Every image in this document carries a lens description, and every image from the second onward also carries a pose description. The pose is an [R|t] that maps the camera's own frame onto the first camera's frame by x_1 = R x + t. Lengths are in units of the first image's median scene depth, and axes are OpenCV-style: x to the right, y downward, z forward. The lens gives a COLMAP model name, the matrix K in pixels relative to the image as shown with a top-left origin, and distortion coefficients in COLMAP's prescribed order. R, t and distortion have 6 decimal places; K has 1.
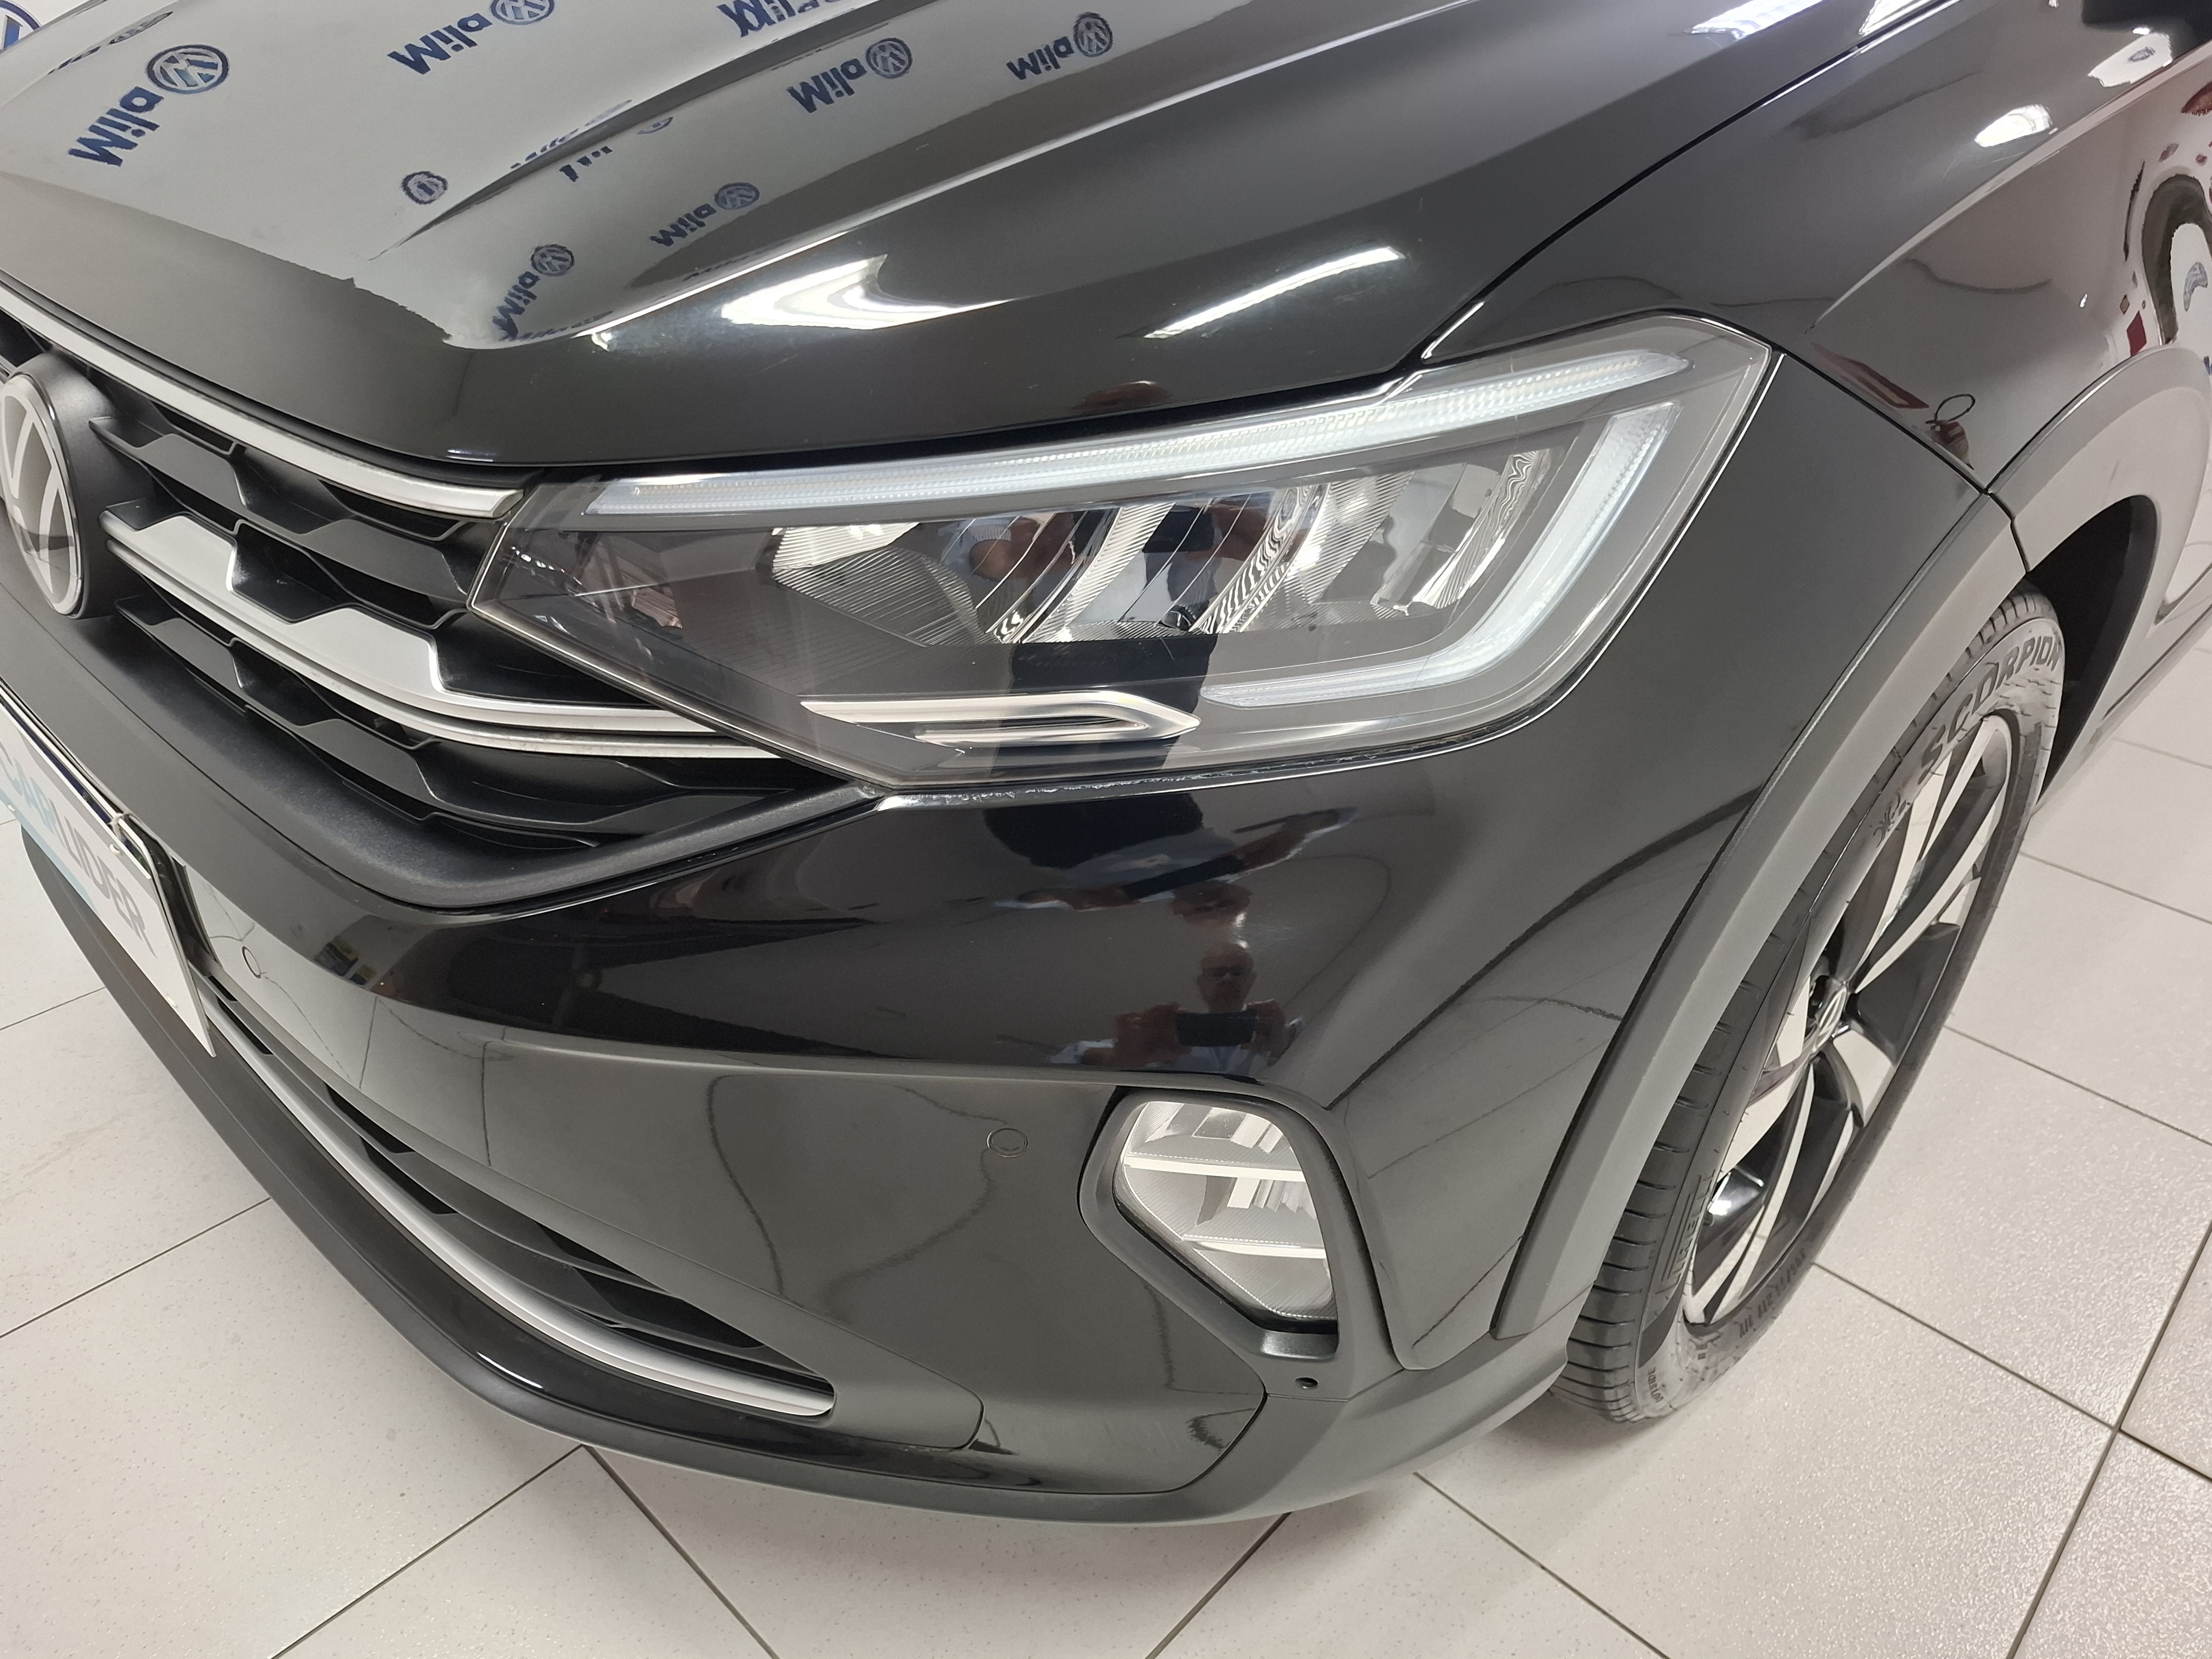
lens RADIAL K [[1519.8, 0, 1109.4], [0, 1519.8, 869.6], [0, 0, 1]] dist [0.051568, -0.014481]
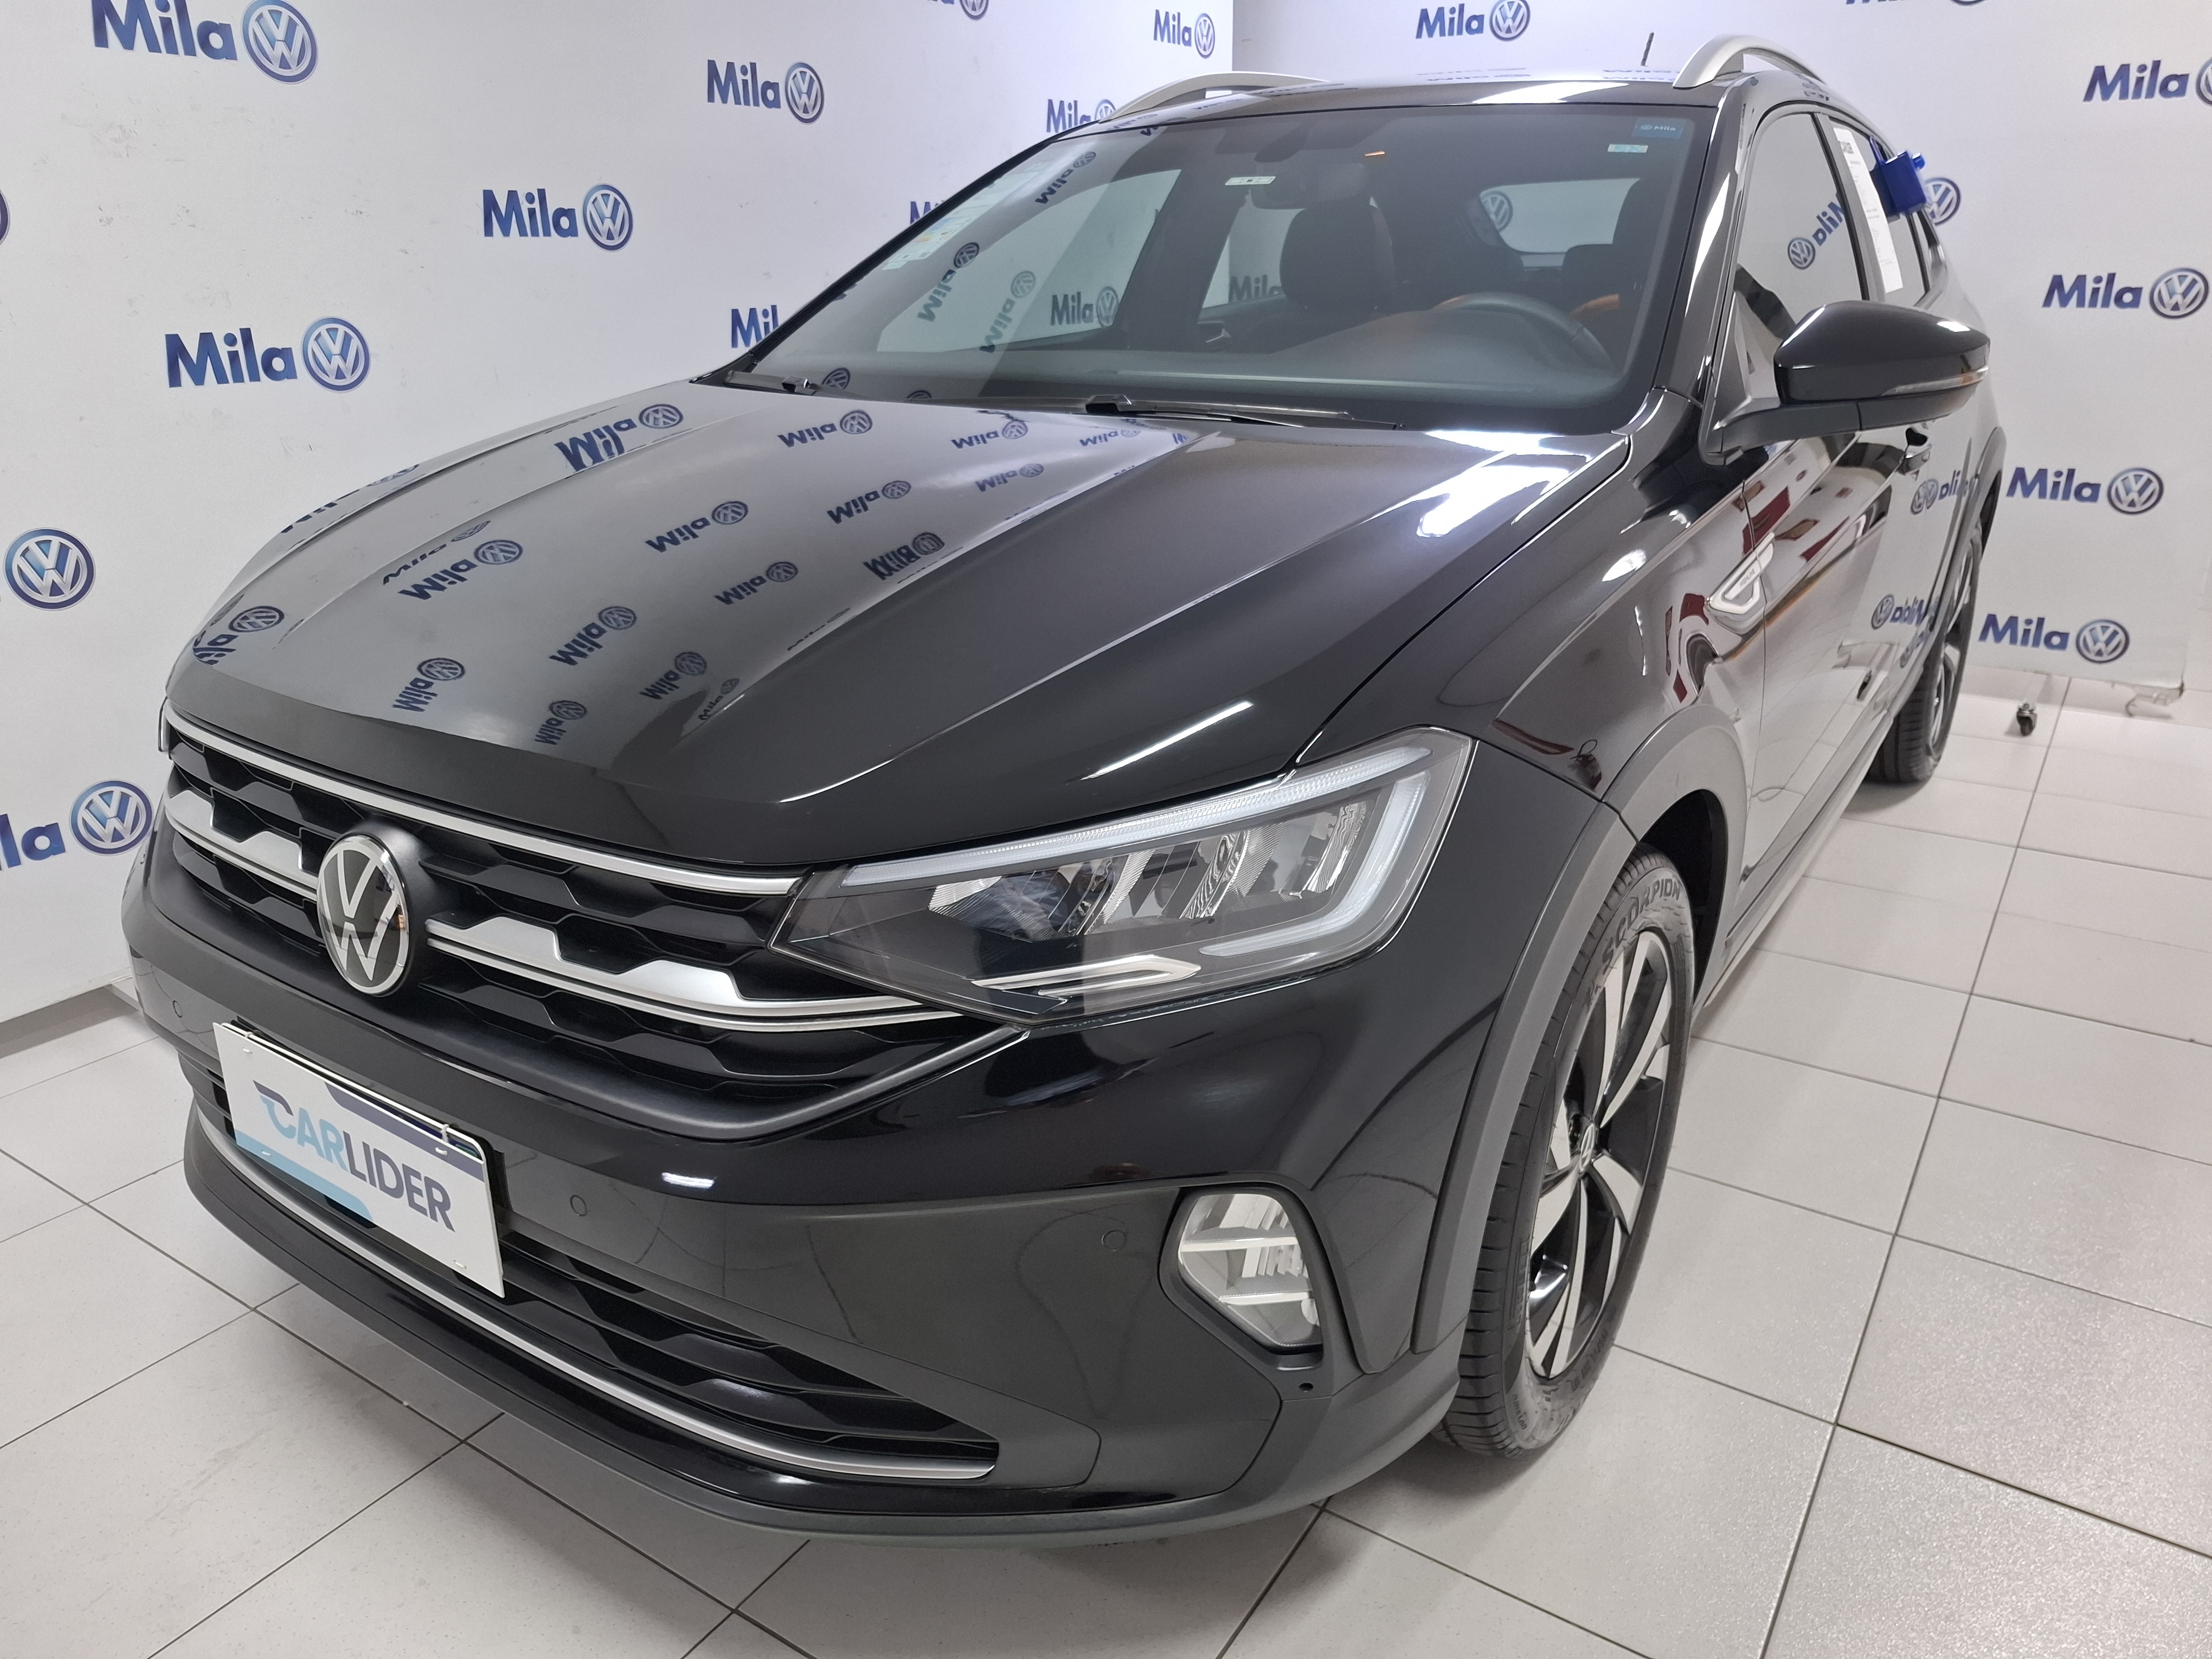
lens RADIAL K [[1519.8, 0, 1104.3], [0, 1519.8, 830.7], [0, 0, 1]] dist [0.051568, -0.014481]
pose [[0.984865, -0.088215, 0.149196, -0.225827], [0.119543, 0.969008, -0.216178, 0.086155], [-0.125502, 0.230742, 0.964887, -0.538771]]
